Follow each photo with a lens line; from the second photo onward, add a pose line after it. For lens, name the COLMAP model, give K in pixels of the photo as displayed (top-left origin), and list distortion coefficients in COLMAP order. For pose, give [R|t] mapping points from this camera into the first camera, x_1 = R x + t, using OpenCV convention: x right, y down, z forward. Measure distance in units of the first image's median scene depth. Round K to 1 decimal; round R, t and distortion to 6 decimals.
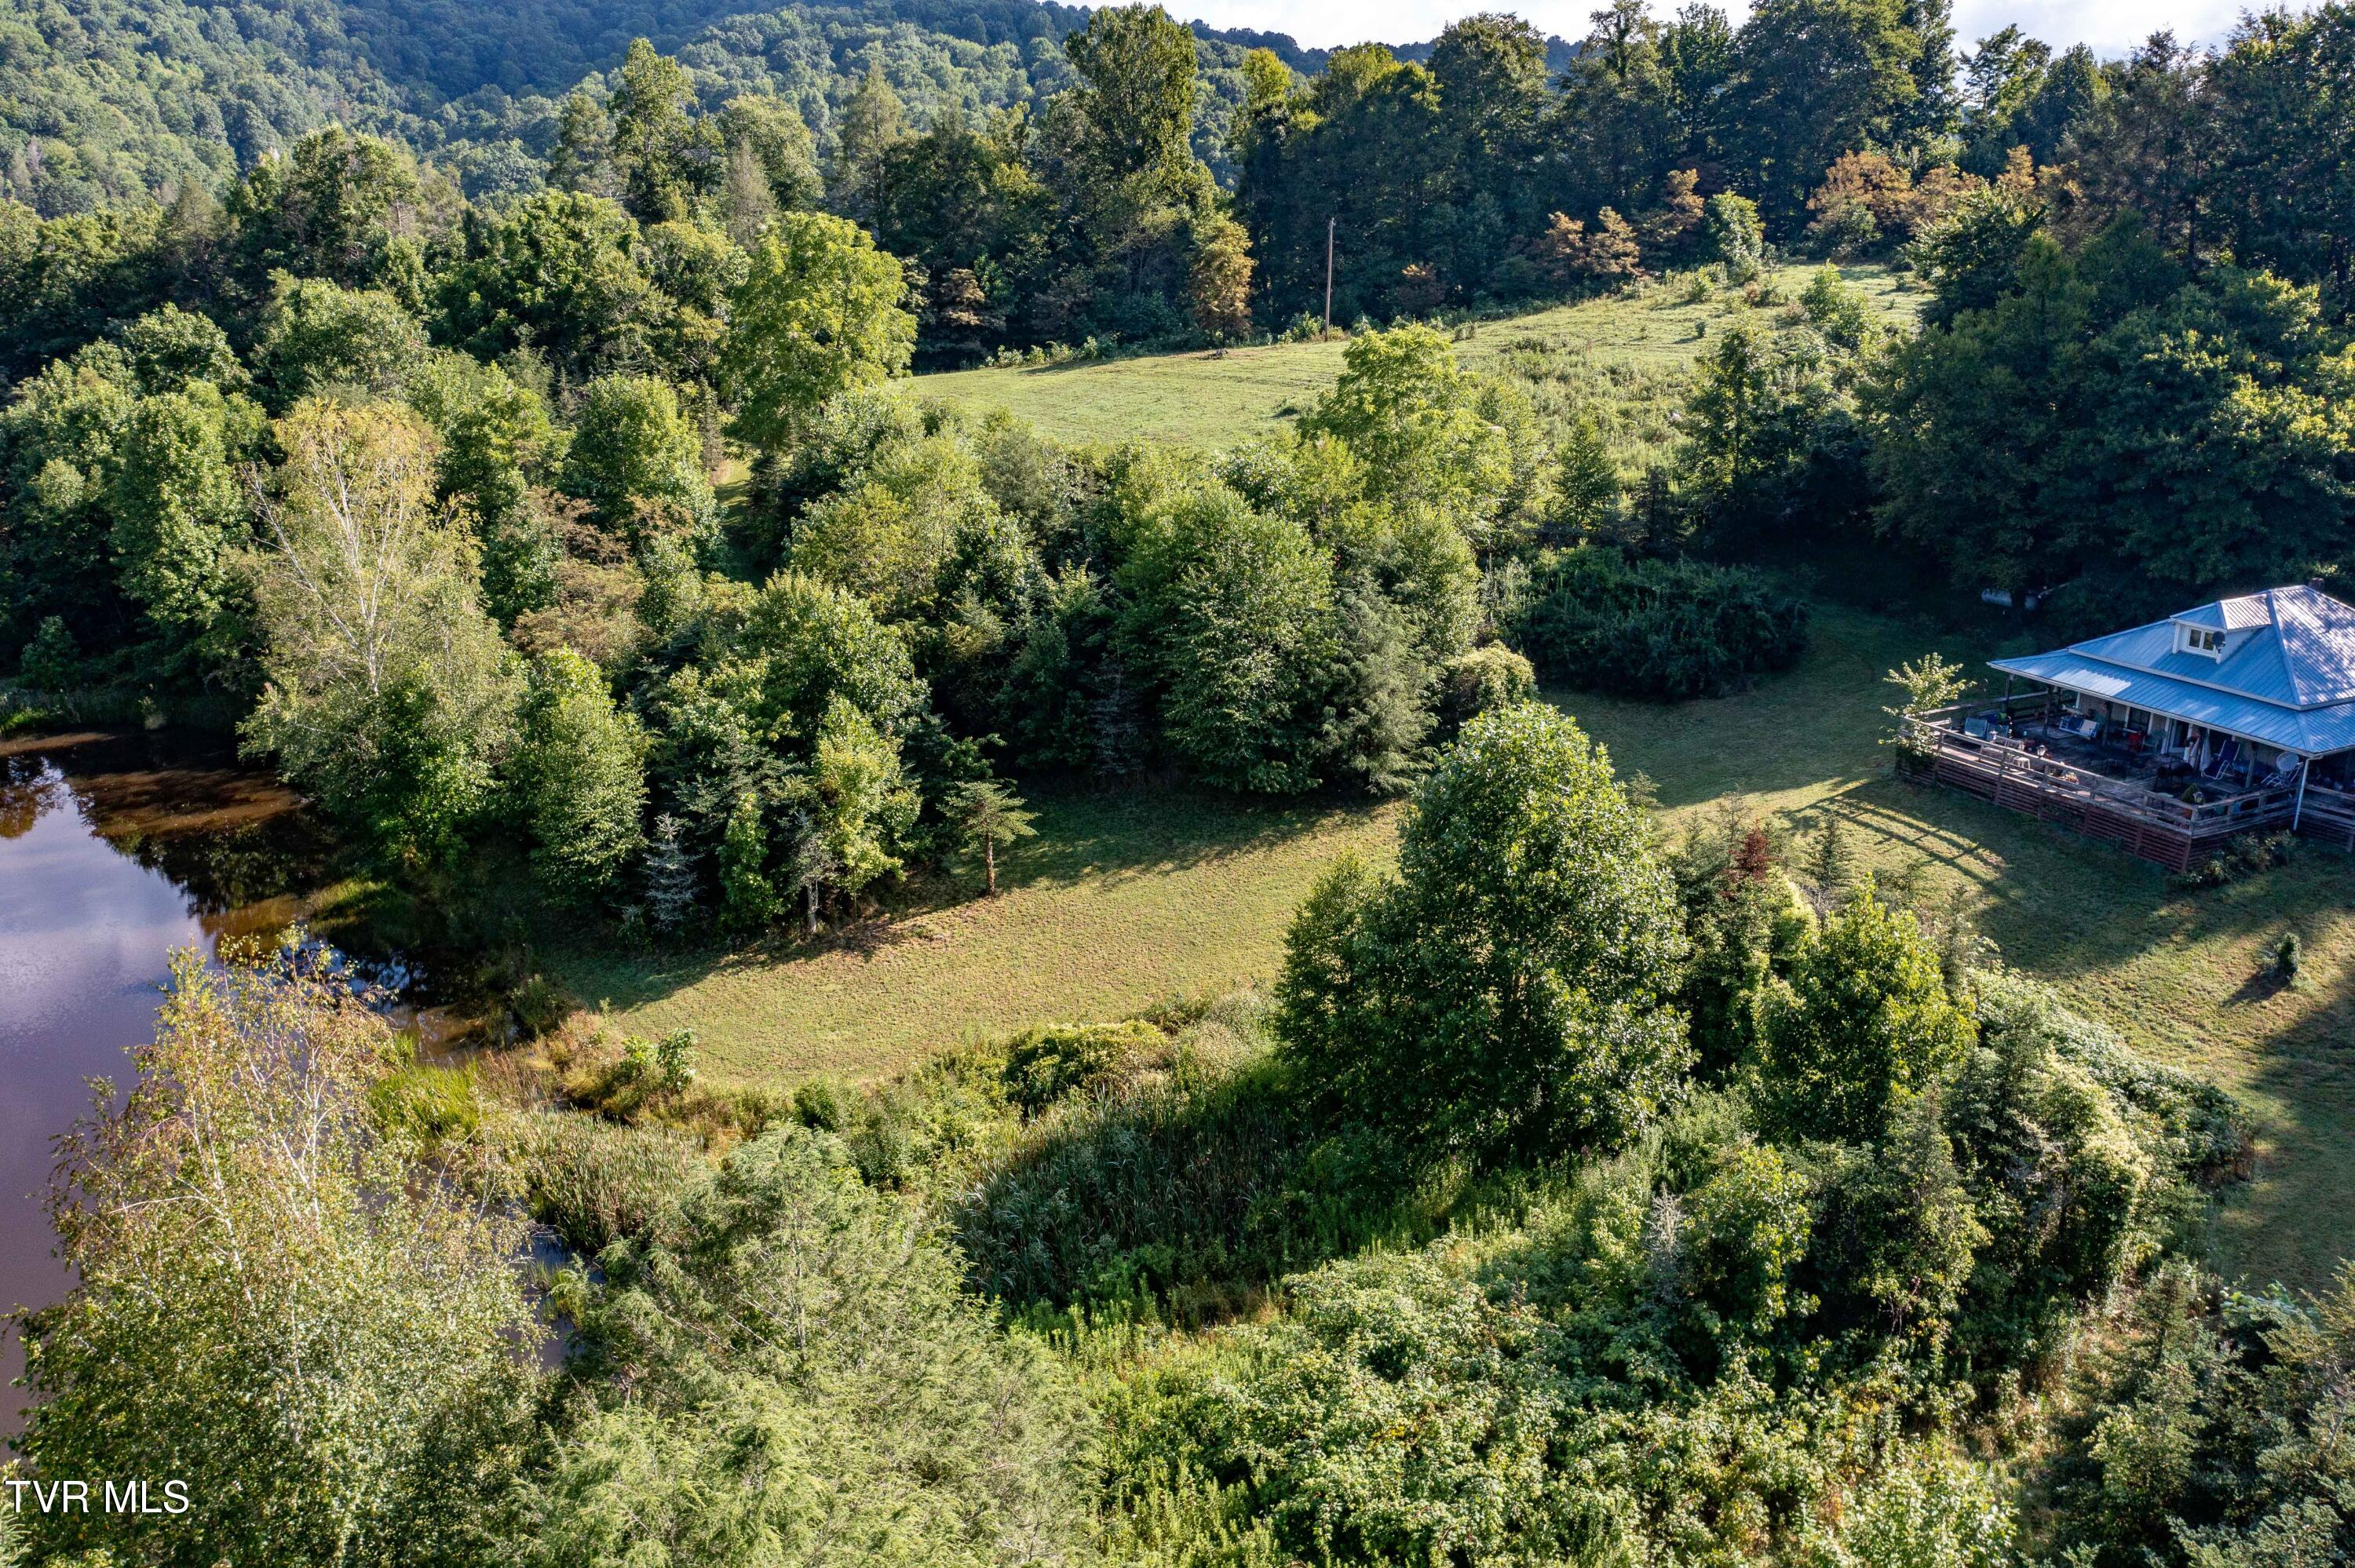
lens RADIAL K [[1923.5, 0, 1175.0], [0, 1923.5, 779.9], [0, 0, 1]] dist [-0.024400, 0.012144]
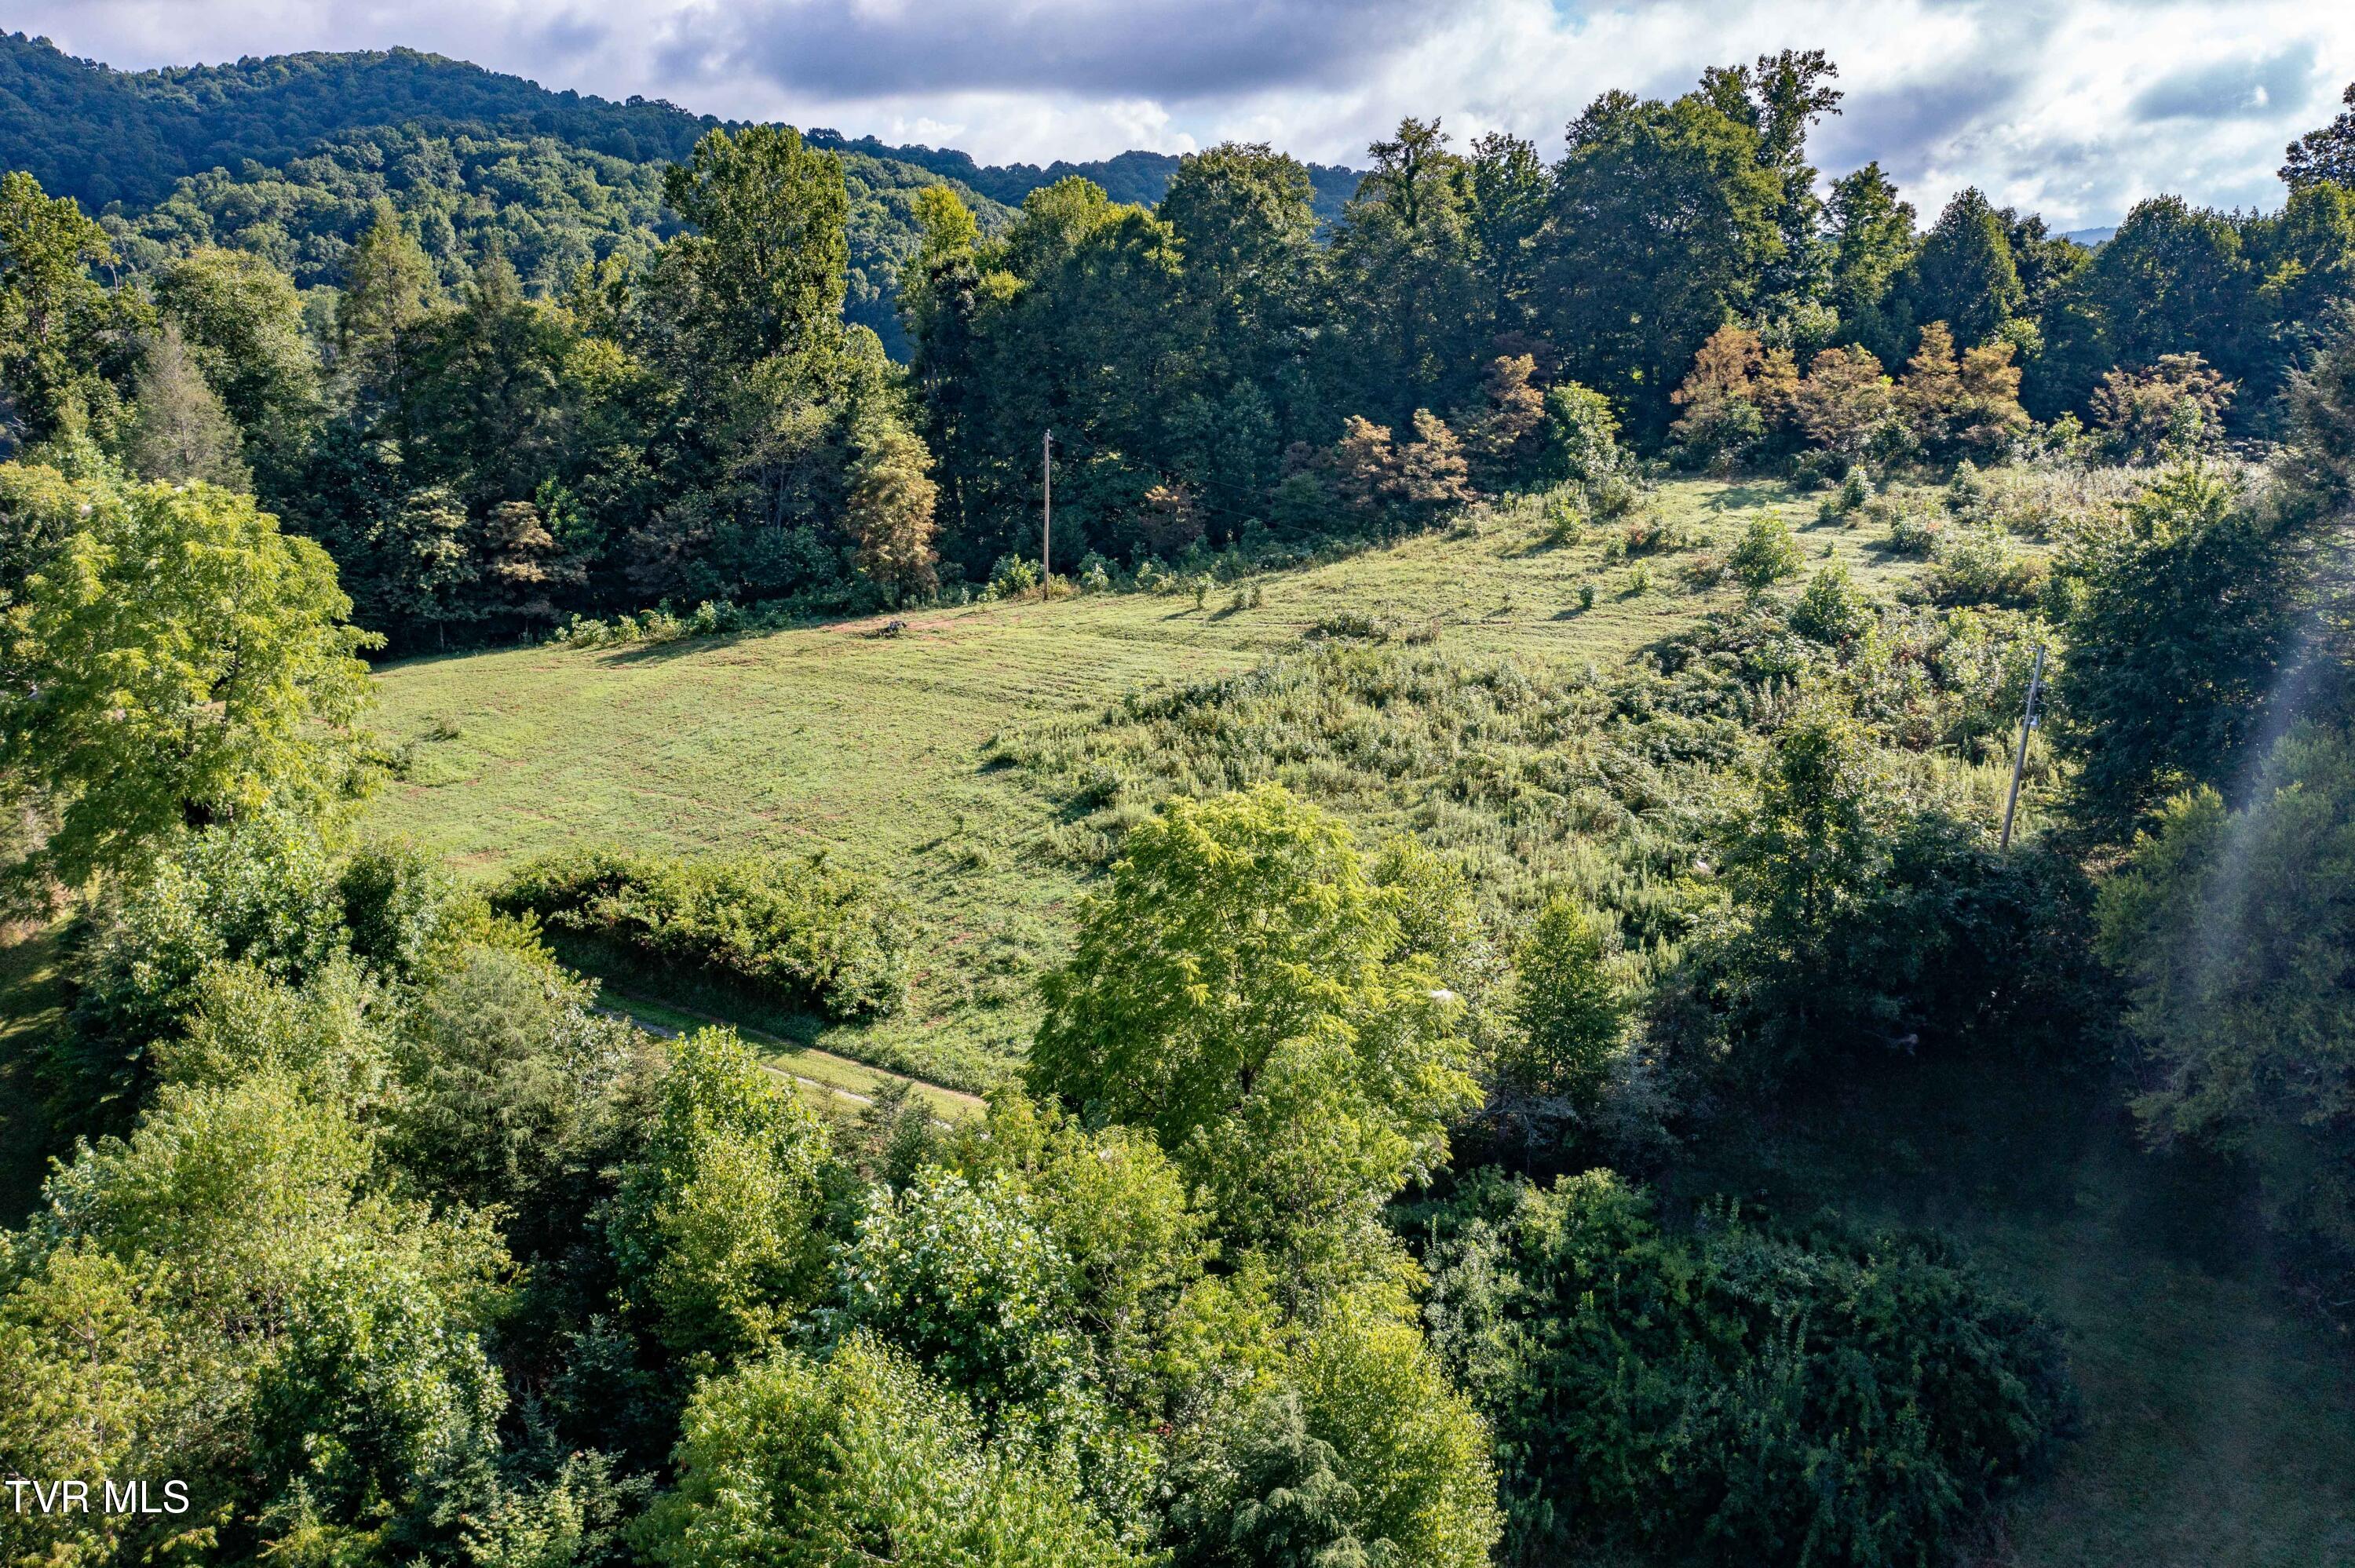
lens RADIAL K [[1923.5, 0, 1177.8], [0, 1923.5, 788.5], [0, 0, 1]] dist [-0.024400, 0.012144]
pose [[0.987059, -0.041675, 0.154847, 0.013169], [0.049253, 0.997753, -0.045424, -0.117112], [-0.152606, 0.052463, 0.986894, 0.279225]]
